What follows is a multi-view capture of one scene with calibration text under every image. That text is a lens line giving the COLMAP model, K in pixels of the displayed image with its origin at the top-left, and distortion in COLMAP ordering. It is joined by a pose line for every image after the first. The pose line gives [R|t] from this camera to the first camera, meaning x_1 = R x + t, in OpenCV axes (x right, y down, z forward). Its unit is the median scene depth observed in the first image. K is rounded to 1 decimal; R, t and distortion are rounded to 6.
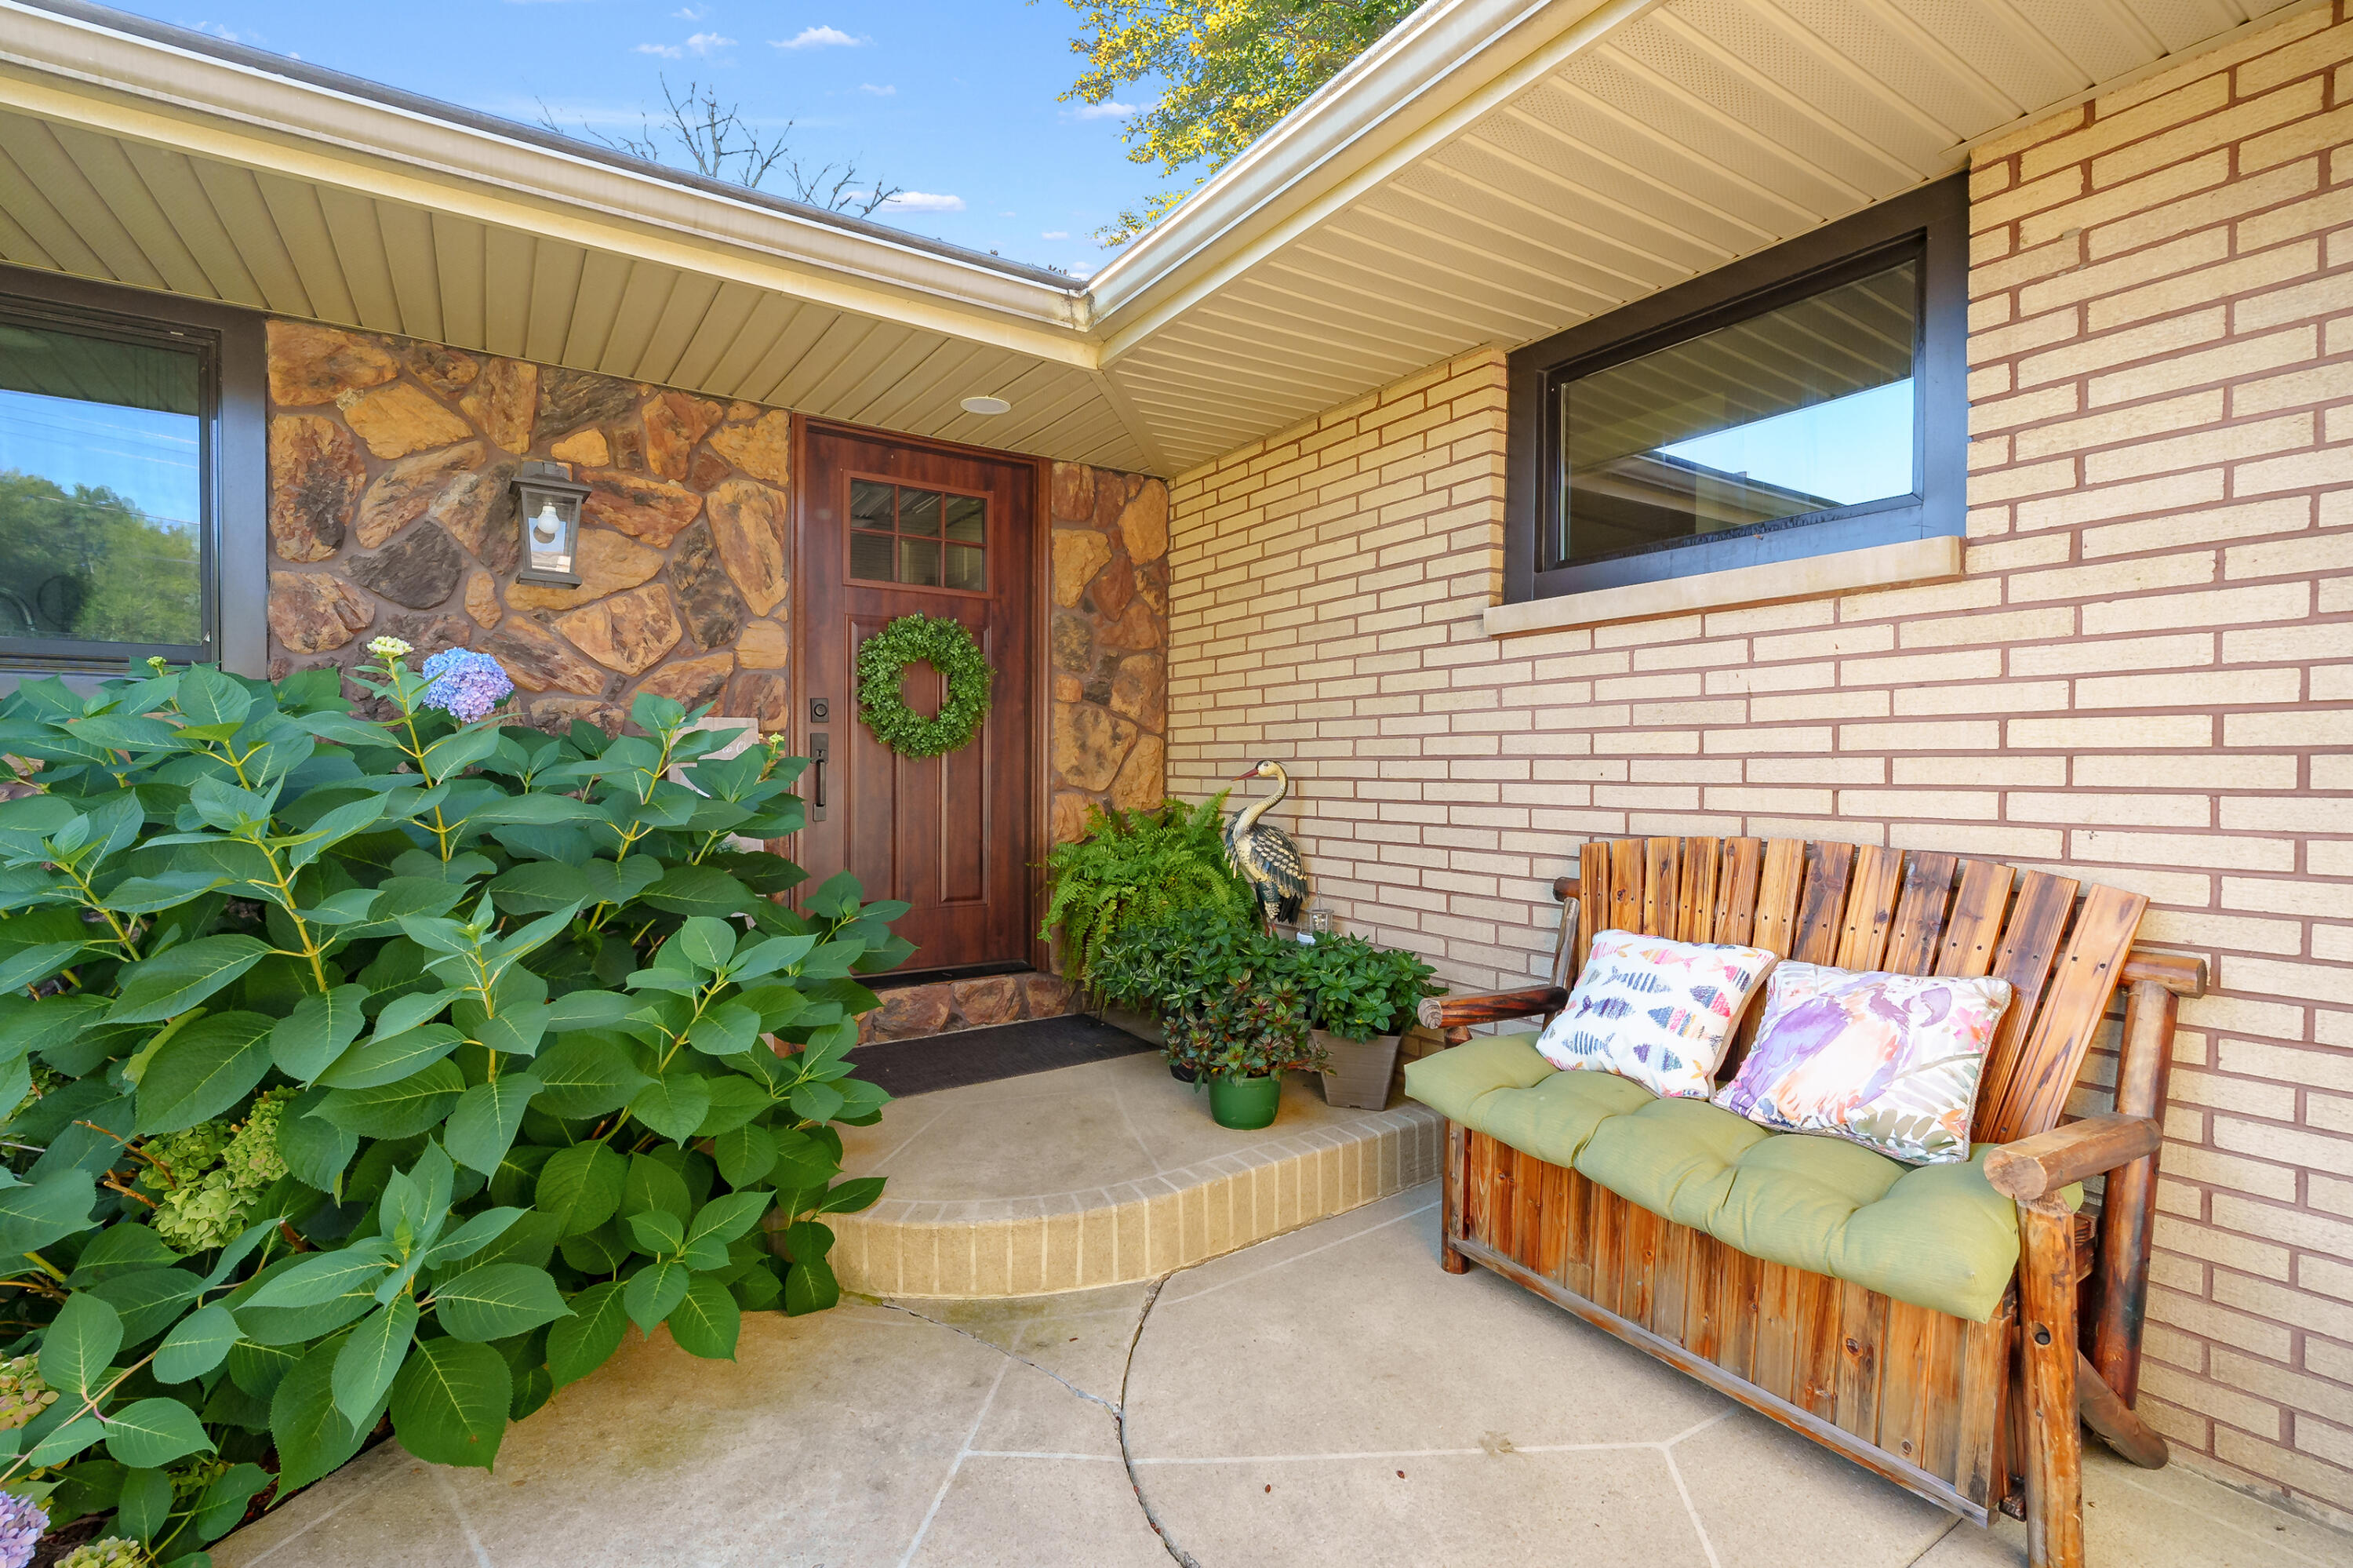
lens RADIAL K [[1076.5, 0, 1176.5], [0, 1076.5, 784.0], [0, 0, 1]] dist [-0.001928, 0.000274]
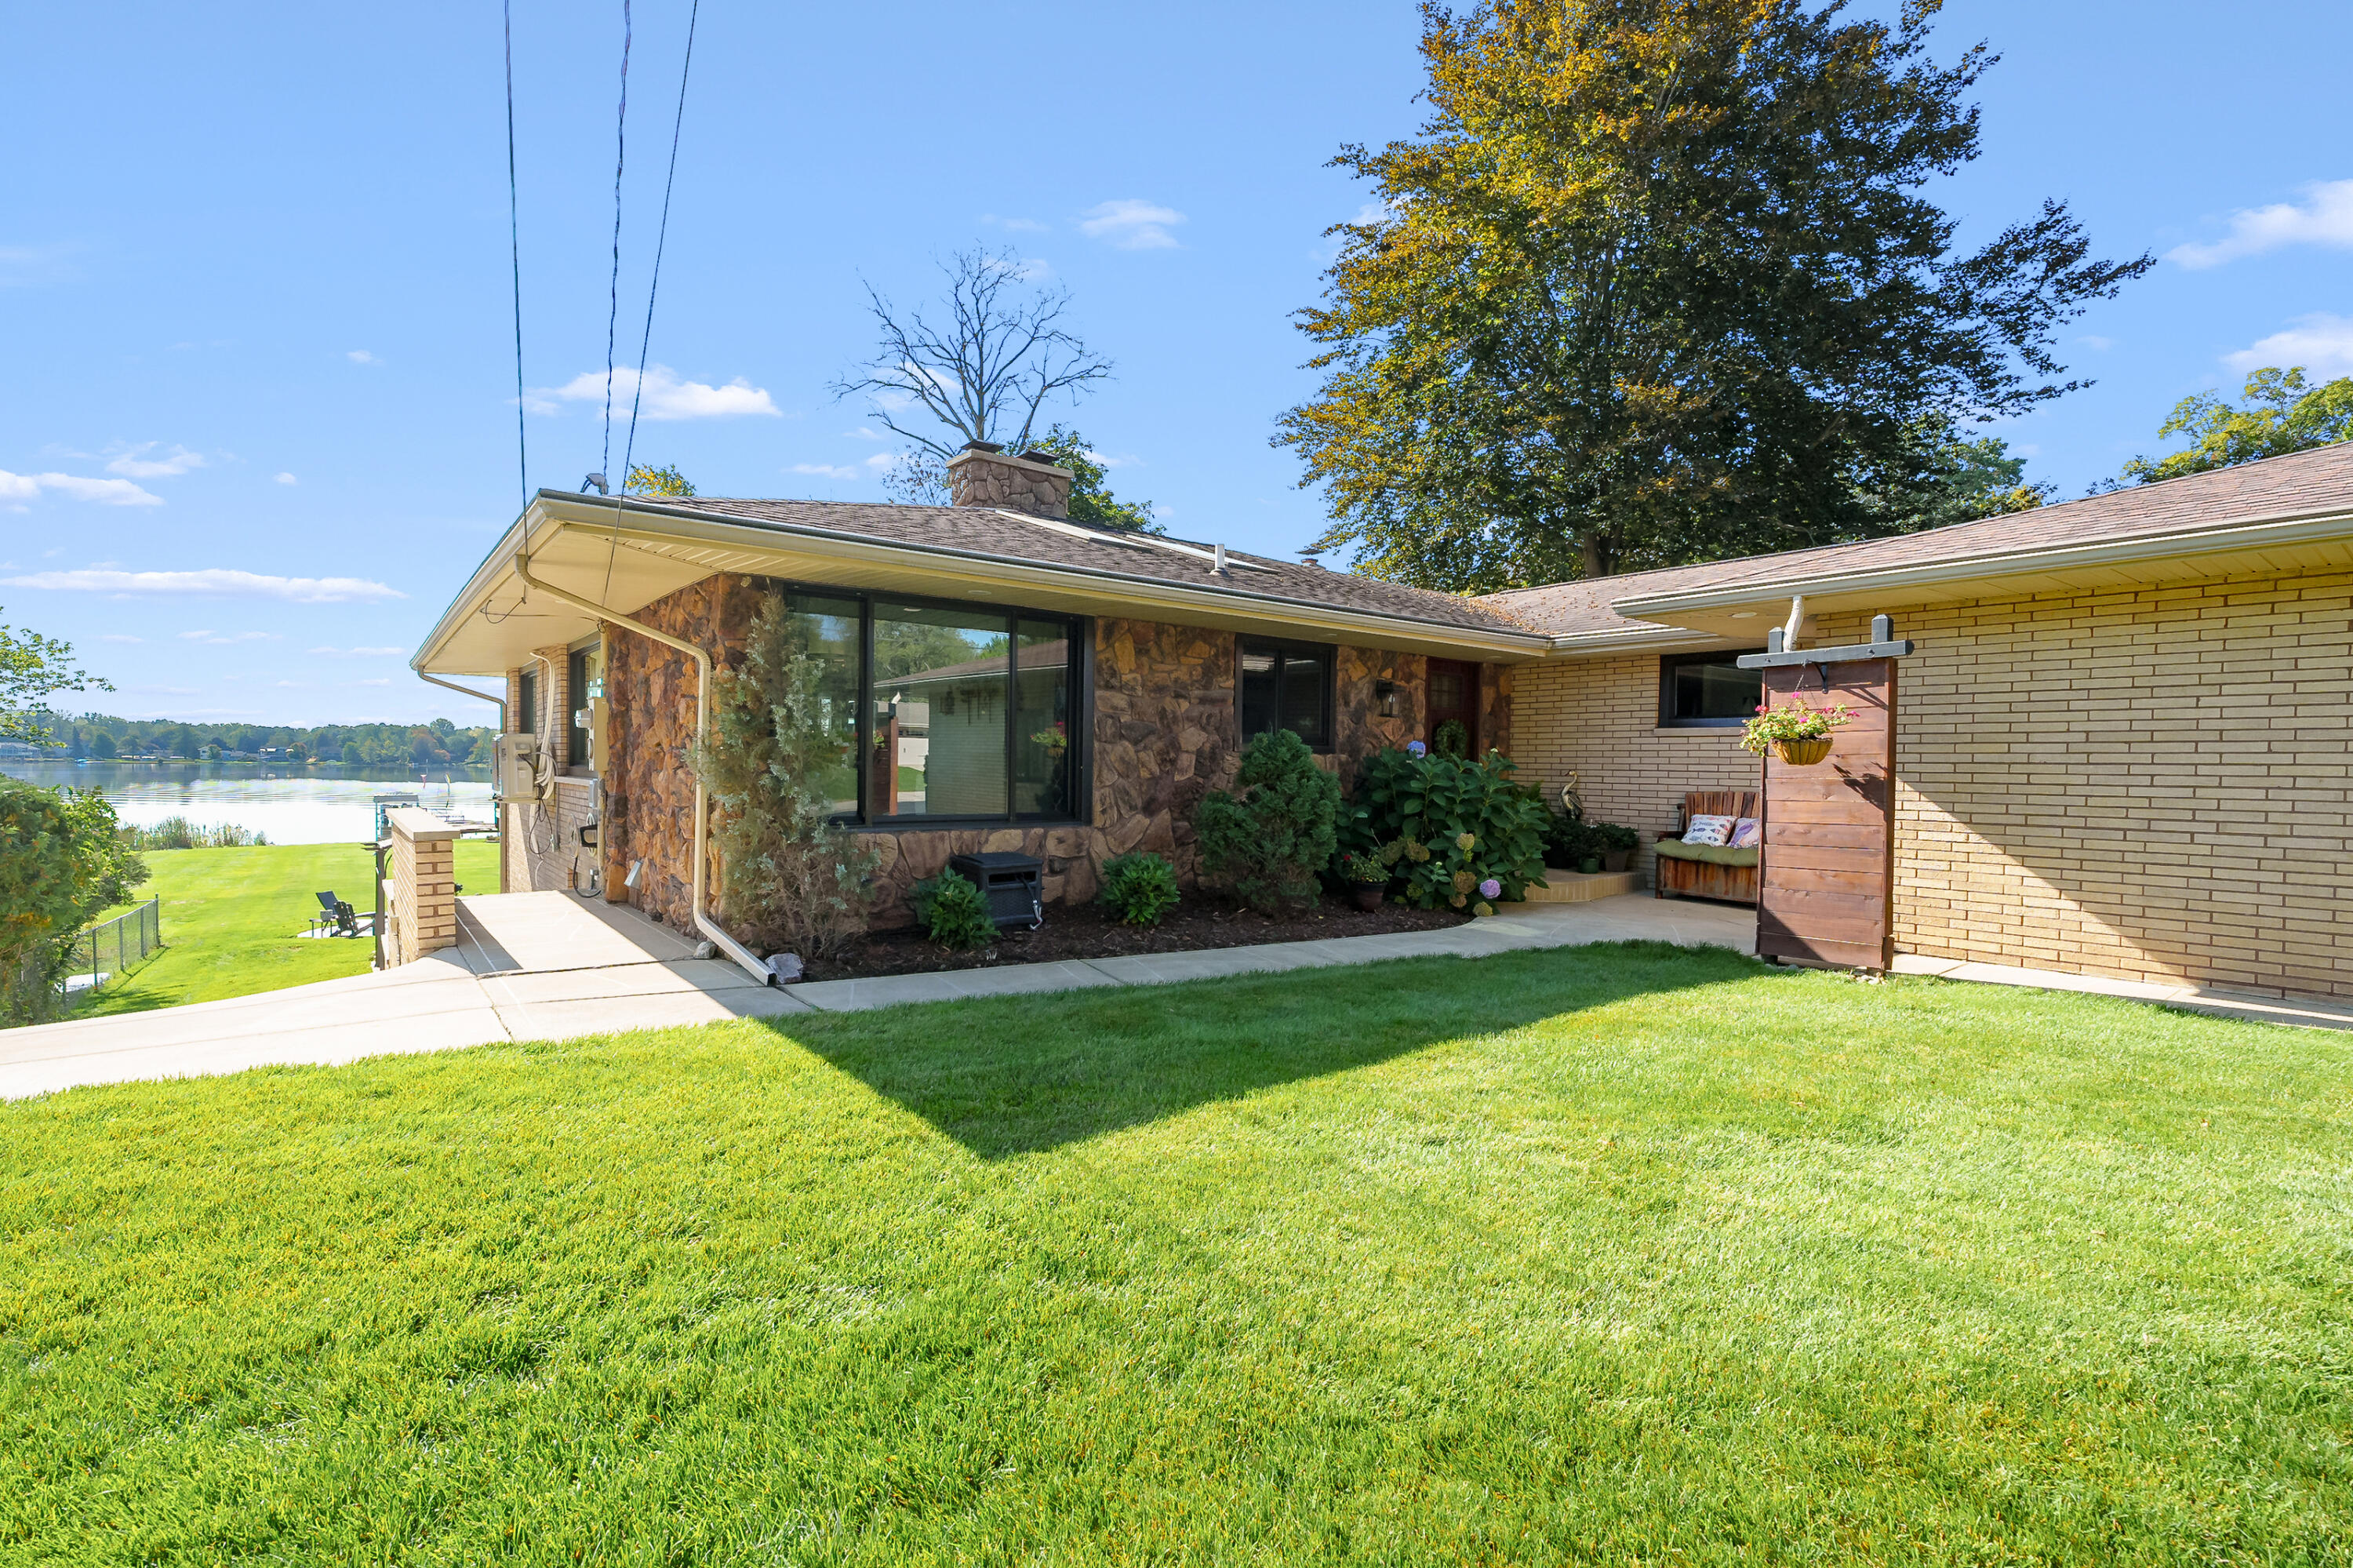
lens RADIAL K [[1076.5, 0, 1176.5], [0, 1076.5, 784.0], [0, 0, 1]] dist [-0.001928, 0.000274]
pose [[0.996170, 0.012141, 0.086585, -1.627634], [-0.012320, 0.999923, 0.001536, 0.033450], [-0.086560, -0.002596, 0.996243, -2.457646]]
